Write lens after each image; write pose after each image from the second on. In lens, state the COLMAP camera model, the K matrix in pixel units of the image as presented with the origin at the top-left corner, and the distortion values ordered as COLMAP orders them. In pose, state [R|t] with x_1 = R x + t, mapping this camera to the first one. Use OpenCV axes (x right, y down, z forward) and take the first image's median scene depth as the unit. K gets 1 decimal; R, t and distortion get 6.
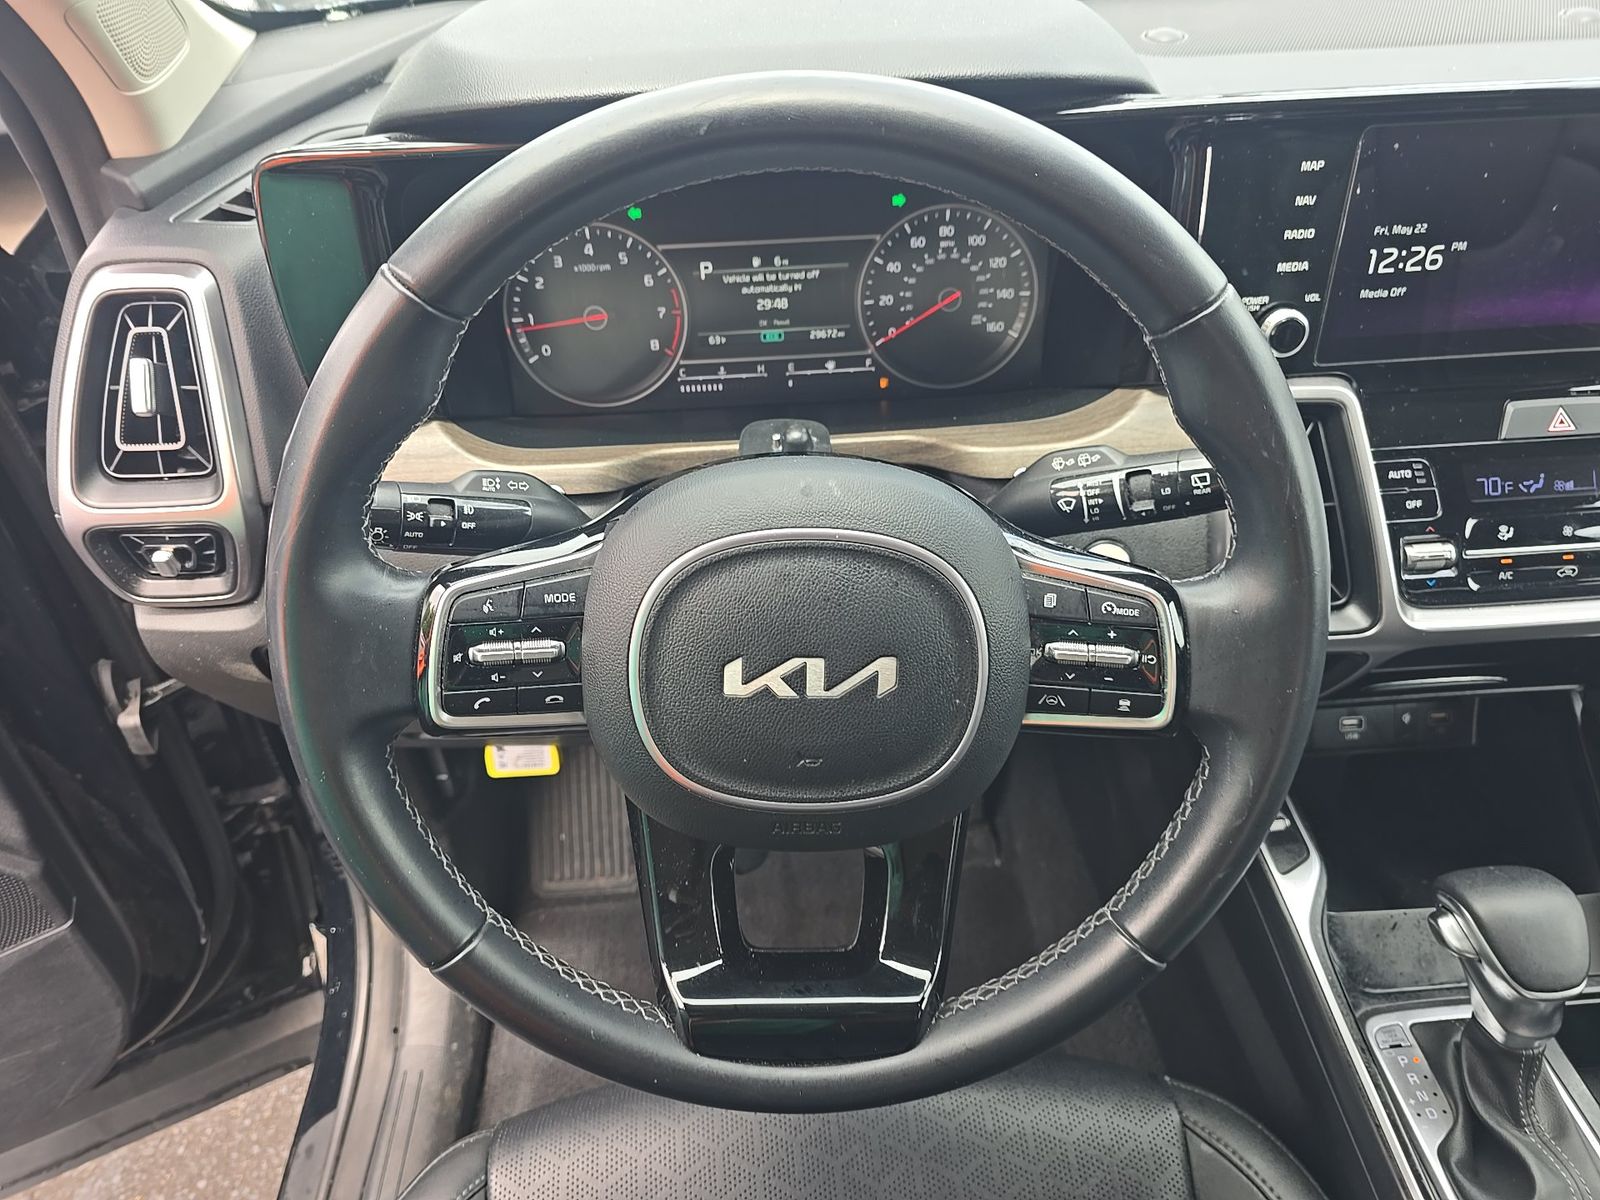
lens RADIAL K [[1182.6, 0, 796.2], [0, 1182.6, 645.0], [0, 0, 1]] dist [0.029492, -0.048079]
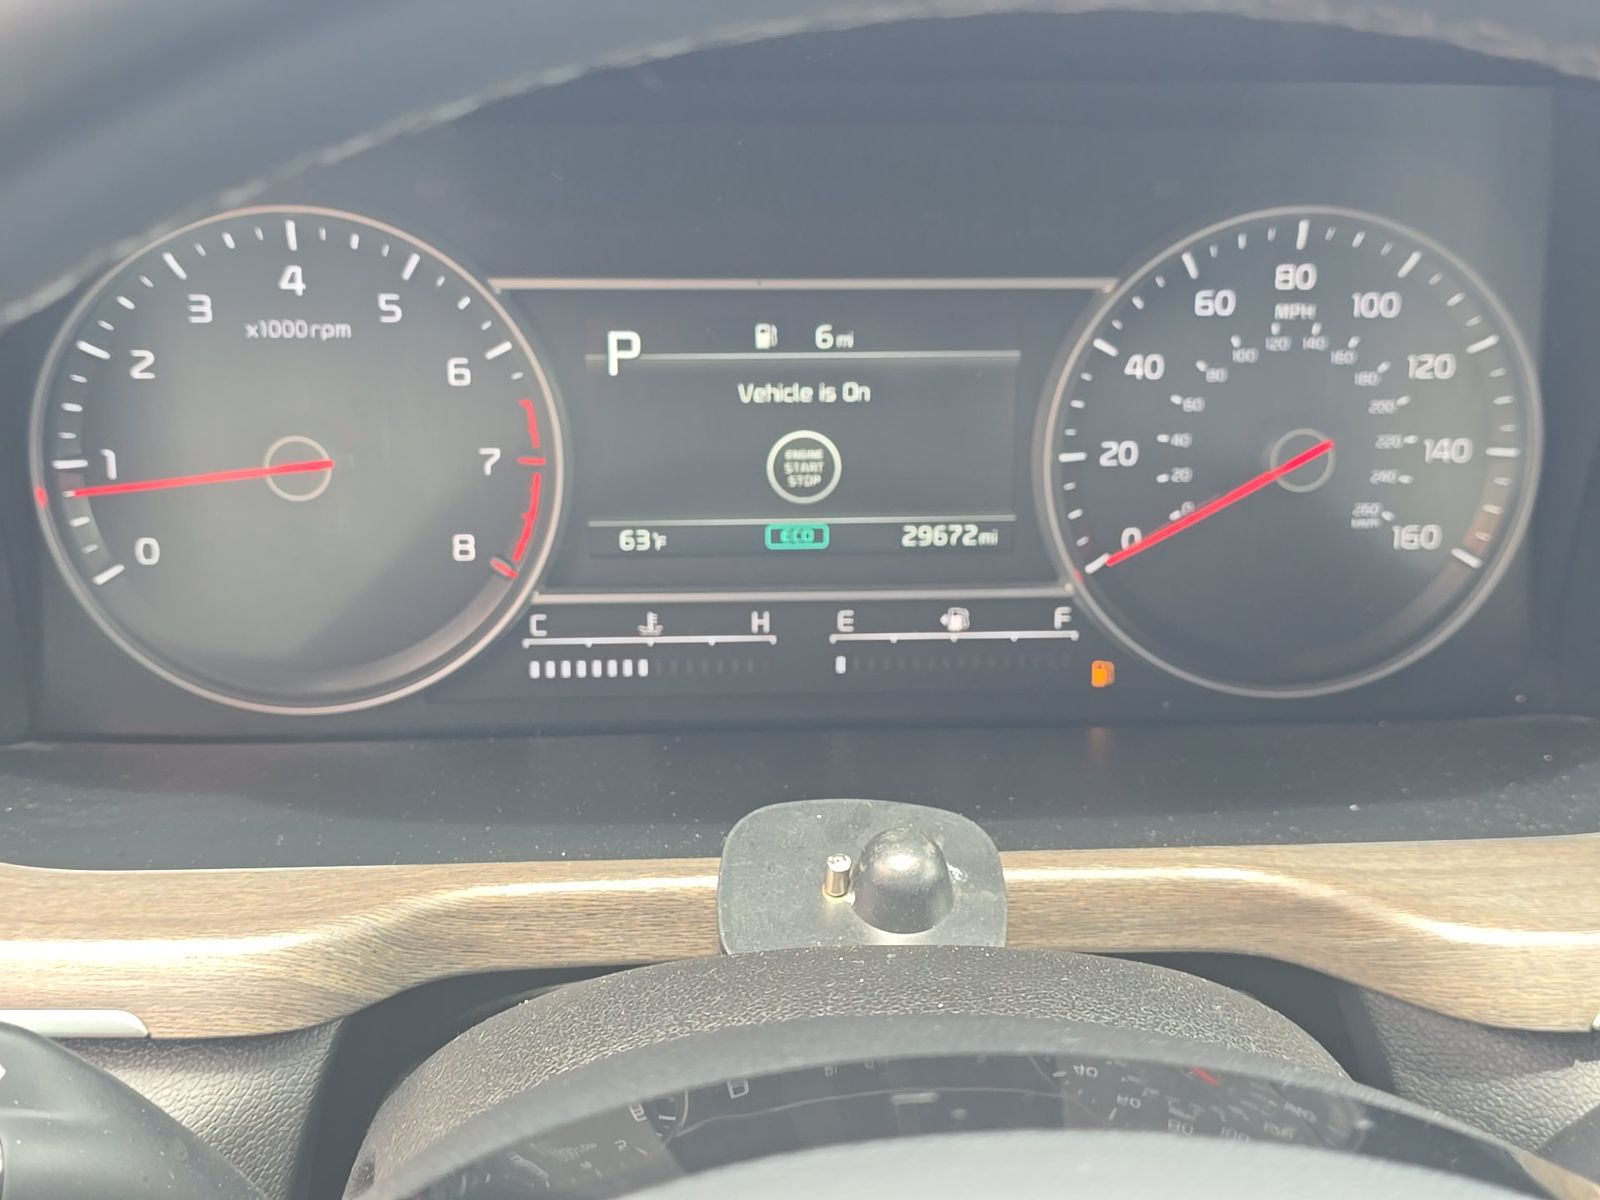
lens RADIAL K [[2328.4, 0, 798.8], [0, 2328.4, 605.2], [0, 0, 1]] dist [0.073081, 0.000000]
pose [[0.998324, 0.040605, 0.041233, -0.050541], [-0.031825, 0.980315, -0.194857, -0.109774], [-0.048333, 0.193218, 0.979965, 0.335699]]
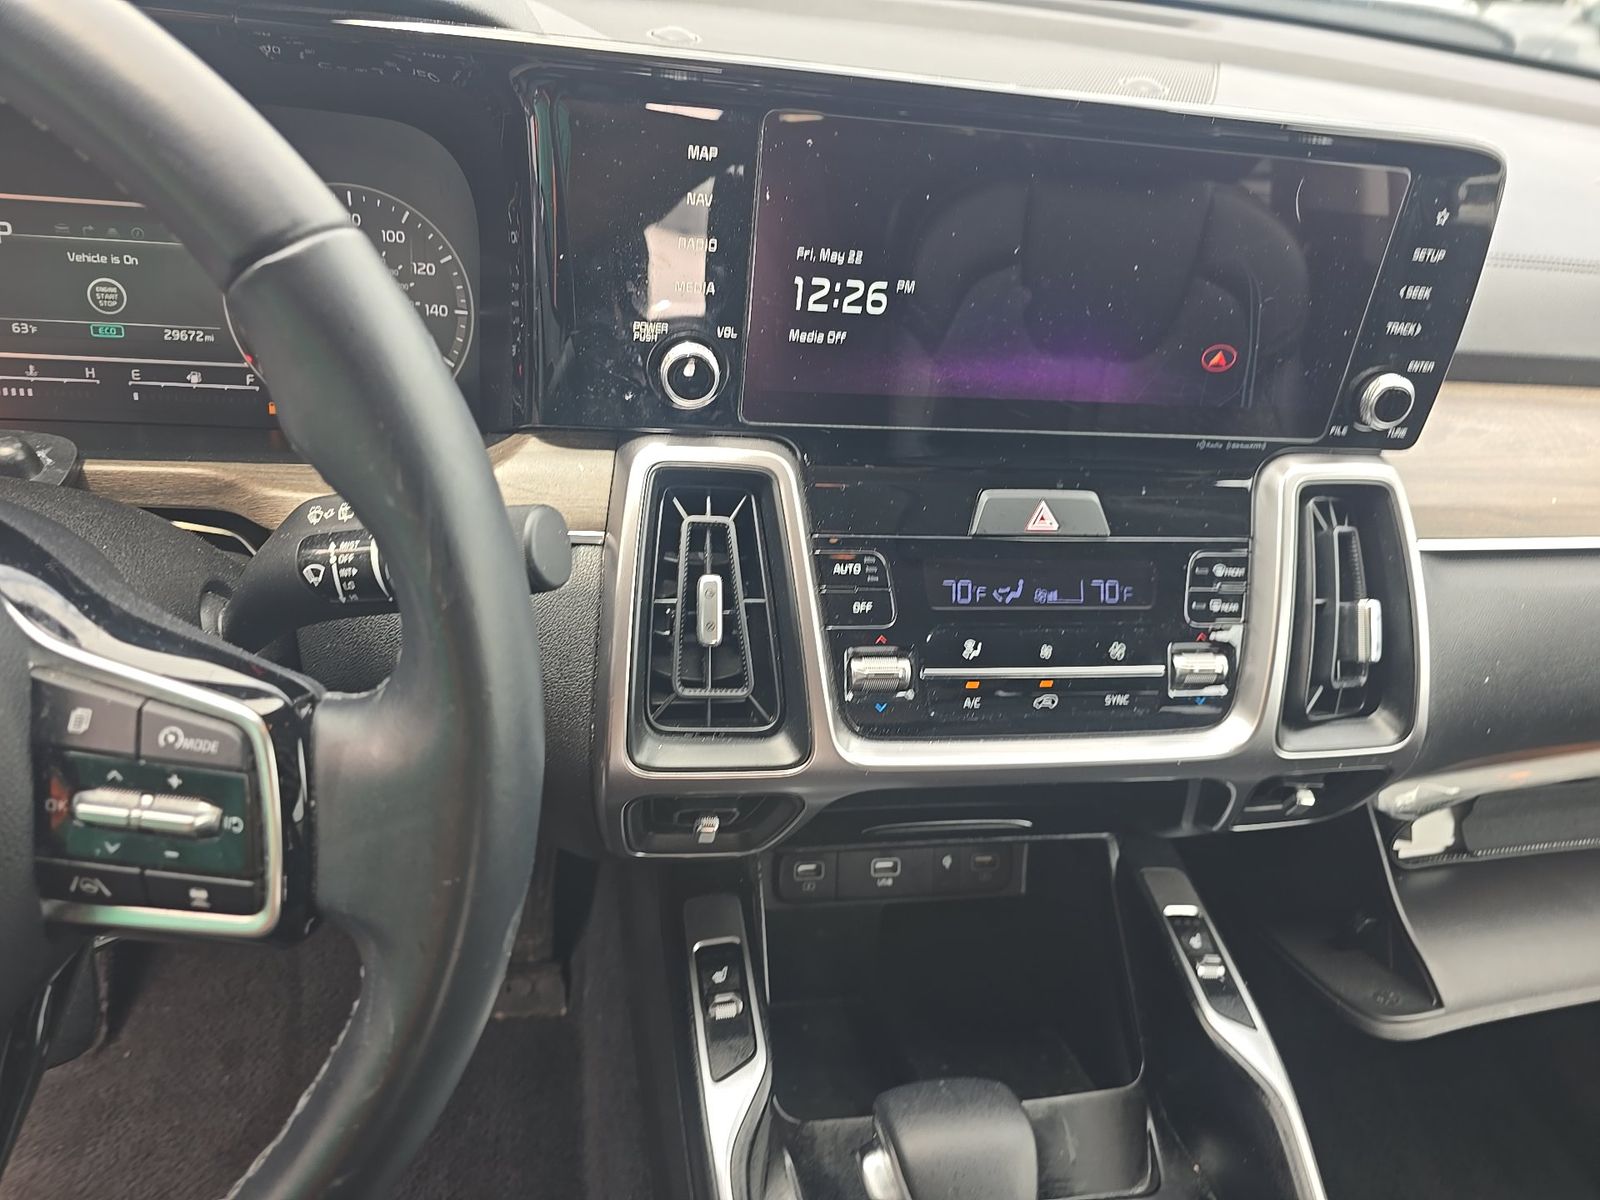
lens RADIAL K [[1182.6, 0, 844.7], [0, 1182.6, 636.1], [0, 0, 1]] dist [0.029492, -0.048079]
pose [[0.975820, 0.055979, 0.211284, 0.299096], [-0.038581, 0.995583, -0.085592, -0.028058], [-0.215142, 0.075370, 0.973670, 0.209754]]
